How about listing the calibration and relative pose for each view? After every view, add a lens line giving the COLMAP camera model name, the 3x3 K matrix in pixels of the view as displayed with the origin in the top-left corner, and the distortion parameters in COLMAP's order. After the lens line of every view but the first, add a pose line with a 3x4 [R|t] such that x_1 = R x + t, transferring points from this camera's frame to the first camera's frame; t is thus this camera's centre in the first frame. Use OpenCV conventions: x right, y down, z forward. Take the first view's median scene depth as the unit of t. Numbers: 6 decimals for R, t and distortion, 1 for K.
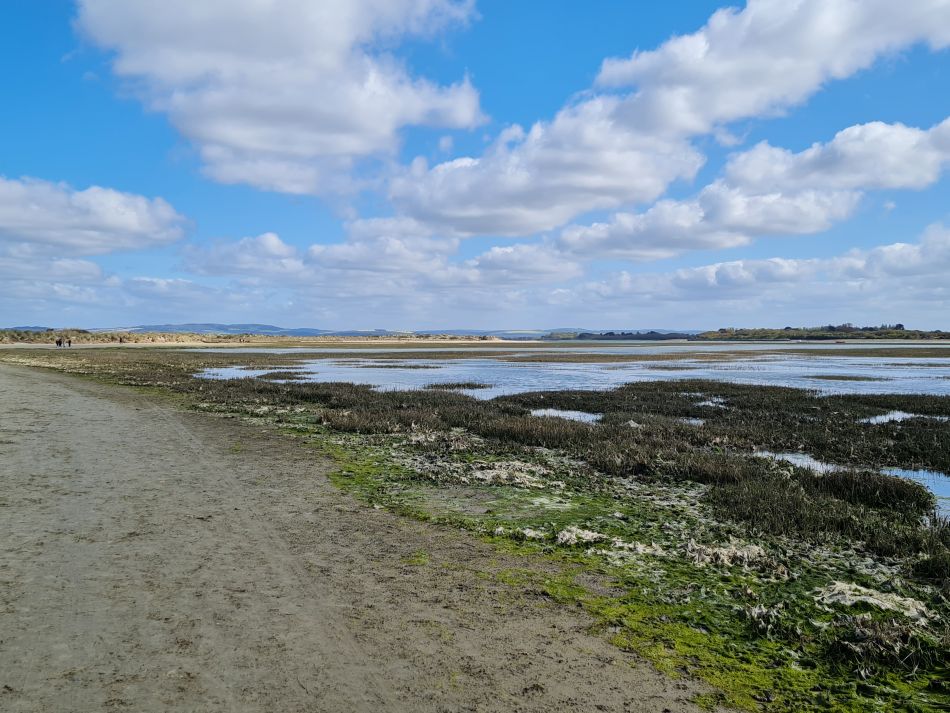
lens RADIAL K [[721.1, 0, 469.3], [0, 721.1, 364.3], [0, 0, 1]] dist [0.009246, 0.000320]
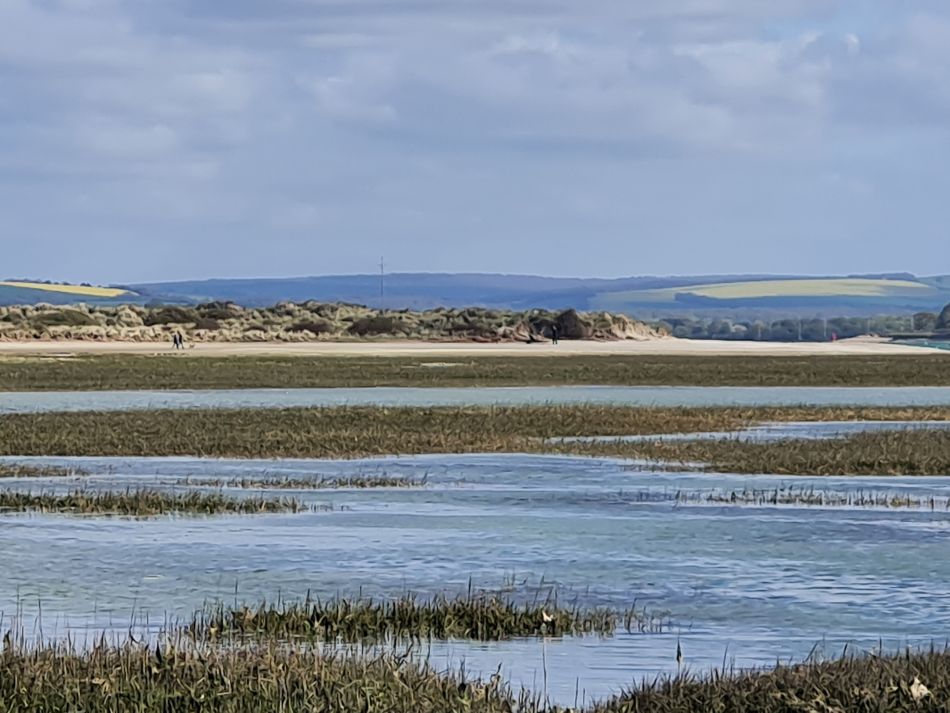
lens RADIAL K [[2102.0, 0, 470.3], [0, 2102.0, 360.0], [0, 0, 1]] dist [-0.010209, 0.000000]
pose [[0.999485, 0.002652, -0.031976, 0.014912], [-0.001972, 0.999771, 0.021300, -0.038743], [0.032025, -0.021226, 0.999262, 0.526699]]
